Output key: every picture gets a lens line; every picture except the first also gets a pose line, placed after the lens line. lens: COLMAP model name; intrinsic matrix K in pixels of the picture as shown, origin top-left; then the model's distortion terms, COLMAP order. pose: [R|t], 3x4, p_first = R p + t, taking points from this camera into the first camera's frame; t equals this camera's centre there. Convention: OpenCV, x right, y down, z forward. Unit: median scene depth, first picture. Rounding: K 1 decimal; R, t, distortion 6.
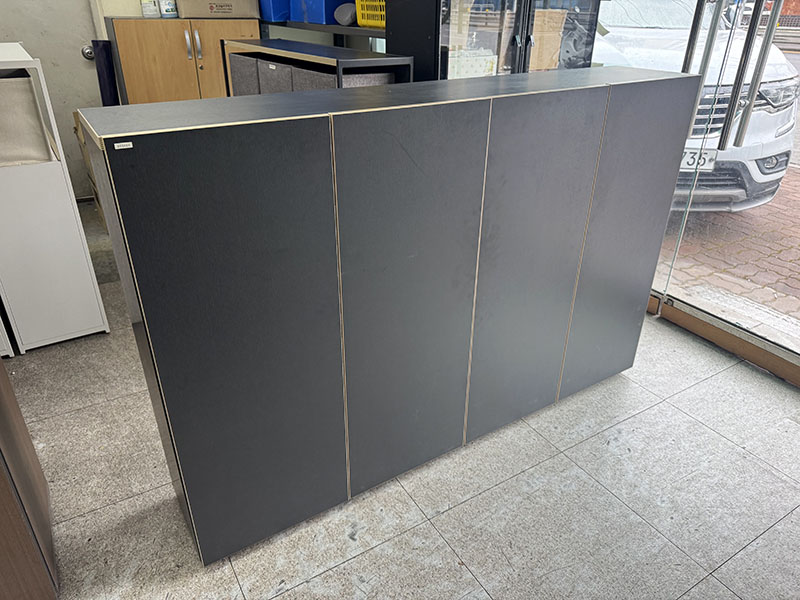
lens RADIAL K [[563.5, 0, 399.1], [0, 563.5, 296.2], [0, 0, 1]] dist [0.020586, -0.028368]
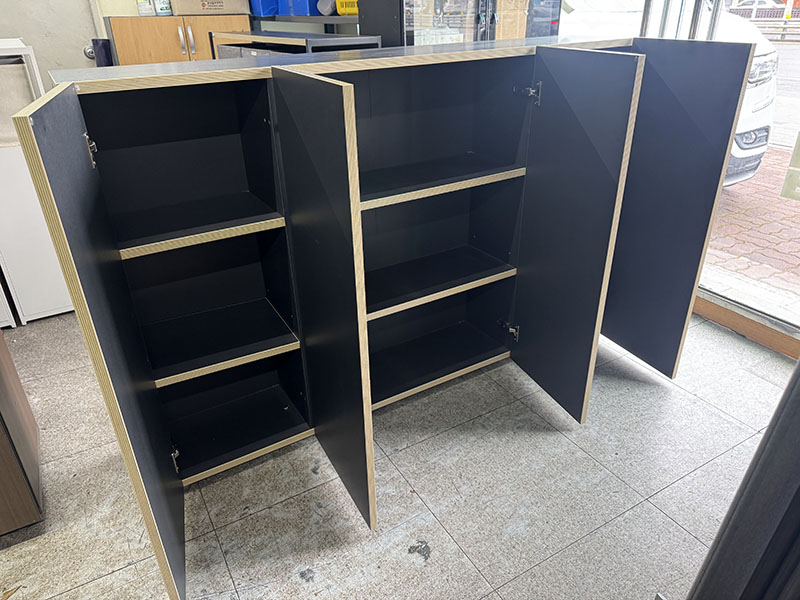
lens RADIAL K [[563.5, 0, 398.8], [0, 563.5, 297.7], [0, 0, 1]] dist [0.020586, -0.028368]
pose [[0.999376, -0.017762, -0.030519, 0.079940], [0.017550, 0.999820, -0.007199, 0.071706], [0.030641, 0.006659, 0.999508, -0.051898]]
